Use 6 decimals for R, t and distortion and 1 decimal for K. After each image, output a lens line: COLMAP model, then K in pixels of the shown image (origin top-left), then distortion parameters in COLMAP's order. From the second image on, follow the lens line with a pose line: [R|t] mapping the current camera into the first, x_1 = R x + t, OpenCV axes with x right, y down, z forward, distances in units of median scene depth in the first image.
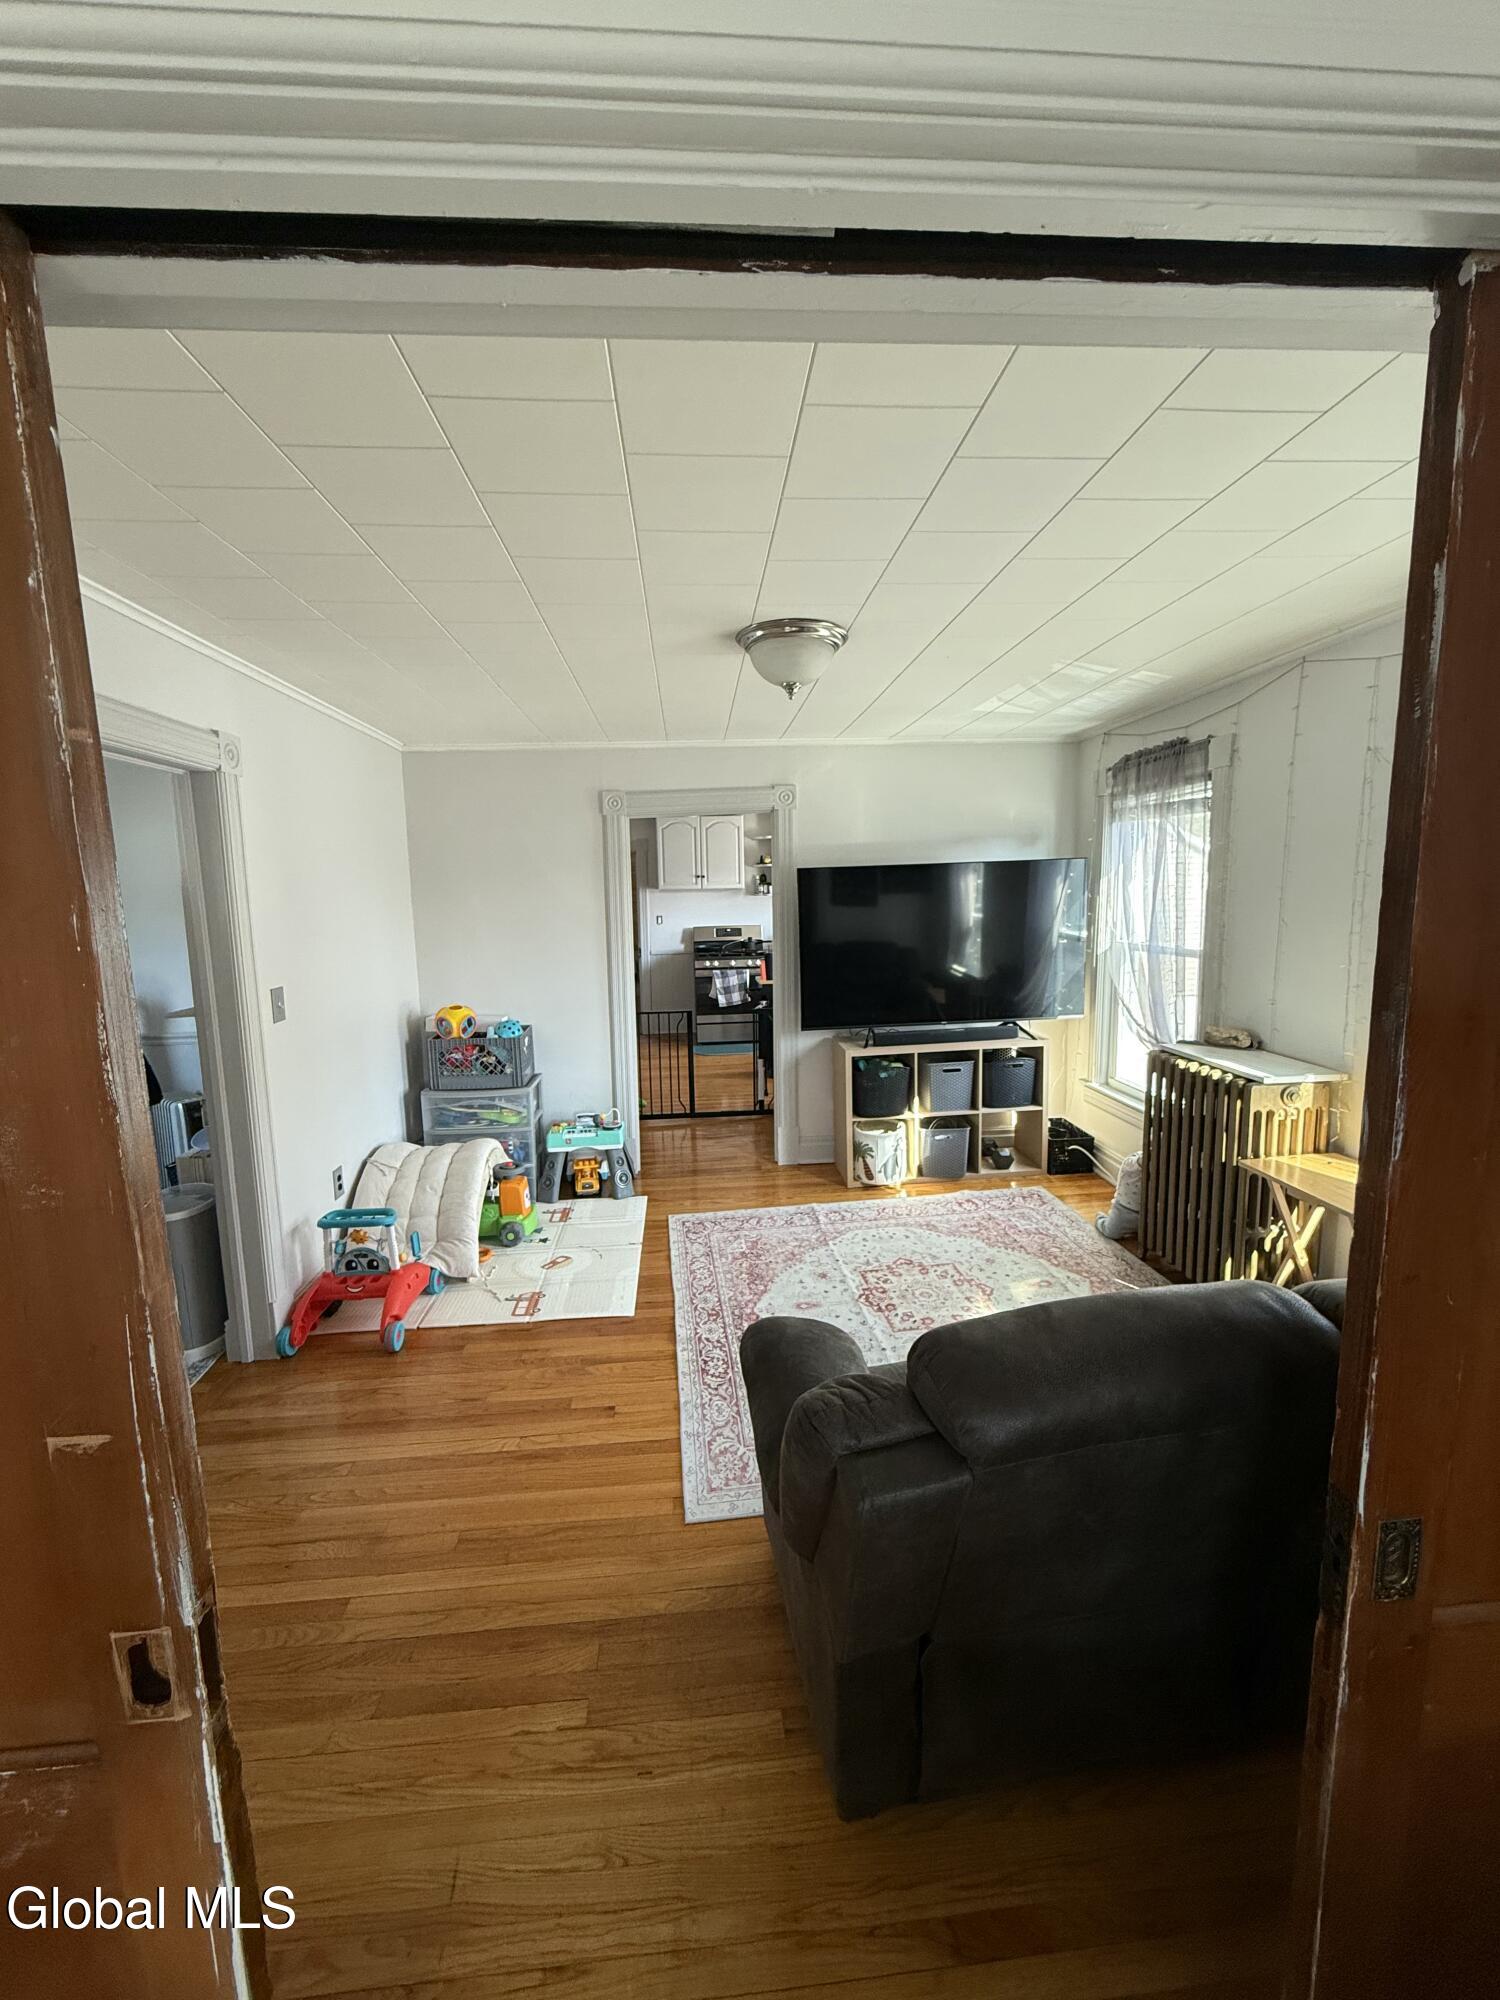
lens RADIAL K [[802.2, 0, 750.9], [0, 802.2, 993.3], [0, 0, 1]] dist [0.000760, 0.000138]
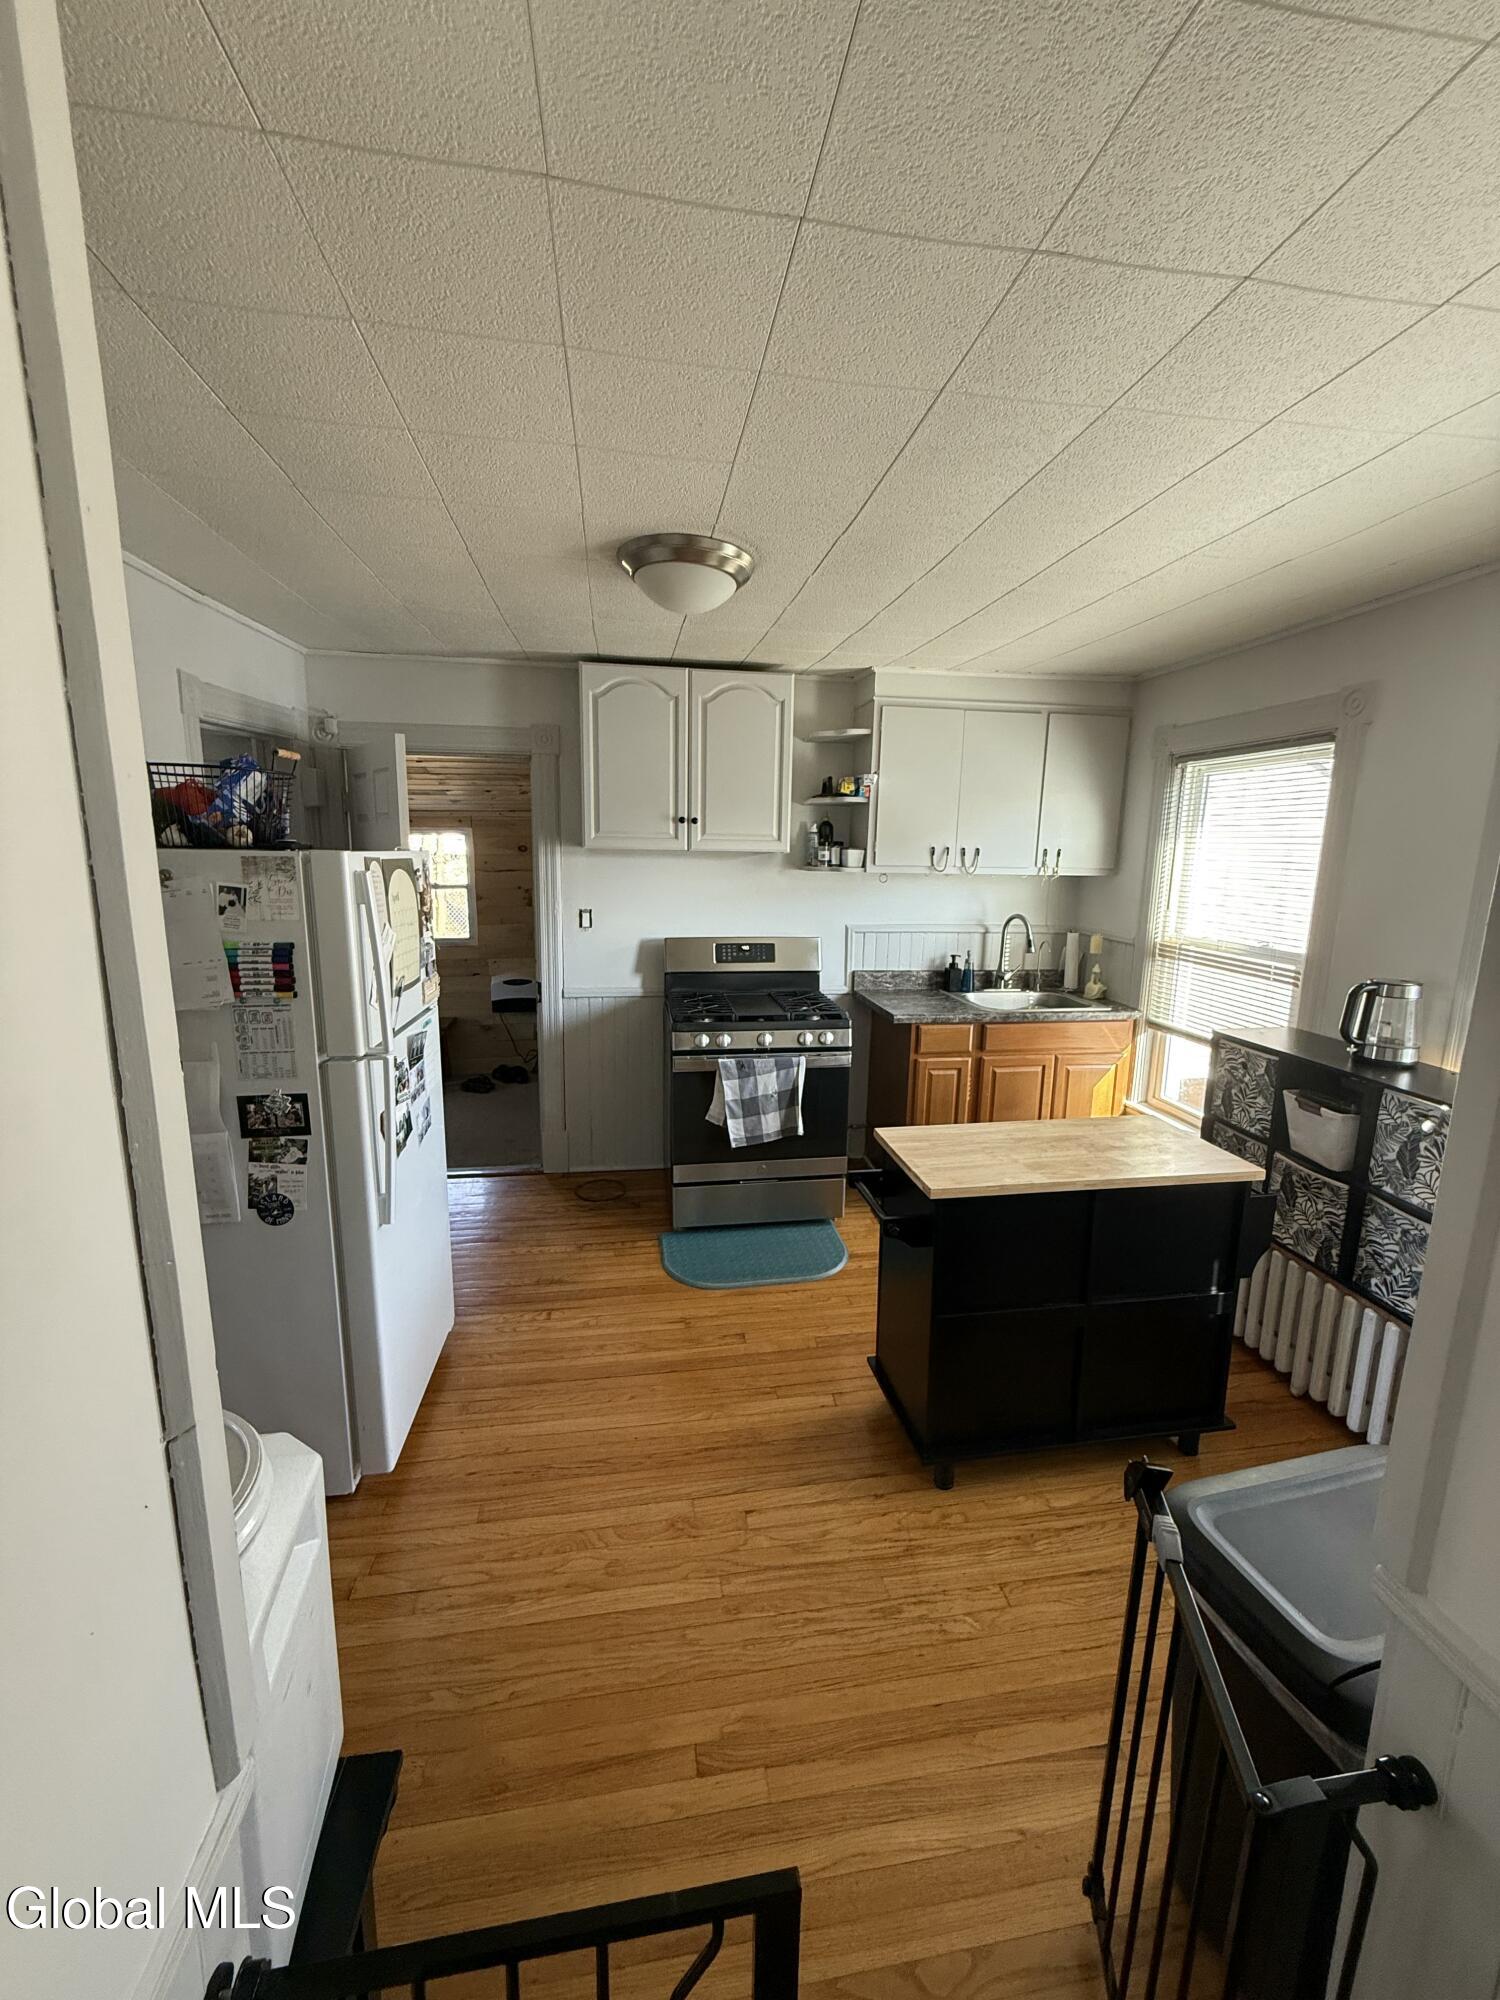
lens RADIAL K [[802.2, 0, 746.6], [0, 802.2, 1011.8], [0, 0, 1]] dist [0.000760, 0.000138]
pose [[0.996911, 0.028287, 0.073266, -0.061809], [-0.032274, 0.998029, 0.053812, -0.071743], [-0.071599, -0.056010, 0.995860, 0.599154]]
